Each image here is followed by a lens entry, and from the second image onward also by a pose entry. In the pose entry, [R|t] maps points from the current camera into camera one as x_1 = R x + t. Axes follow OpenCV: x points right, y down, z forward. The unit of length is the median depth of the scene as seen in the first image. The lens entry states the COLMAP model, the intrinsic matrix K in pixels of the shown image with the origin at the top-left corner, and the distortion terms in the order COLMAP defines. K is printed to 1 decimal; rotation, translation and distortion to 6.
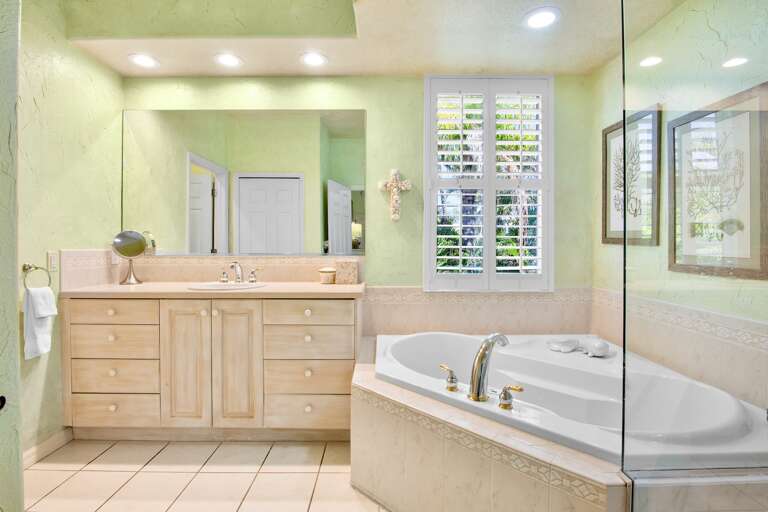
lens RADIAL K [[380.6, 0, 384.2], [0, 380.6, 254.3], [0, 0, 1]] dist [-0.014543, -0.001184]
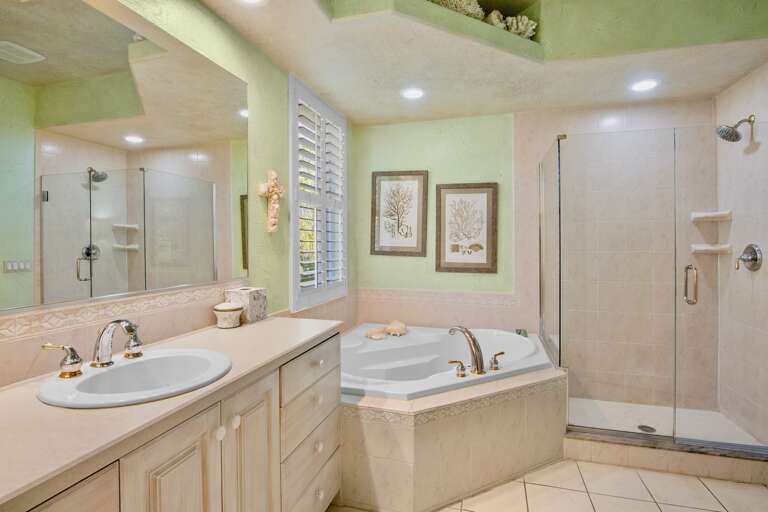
lens RADIAL K [[380.6, 0, 383.9], [0, 380.6, 247.9], [0, 0, 1]] dist [-0.014543, -0.001184]
pose [[0.283891, -0.013235, 0.958765, -0.874709], [0.022836, 0.999714, 0.007038, -0.073792], [-0.958585, 0.019896, 0.284112, 0.678260]]
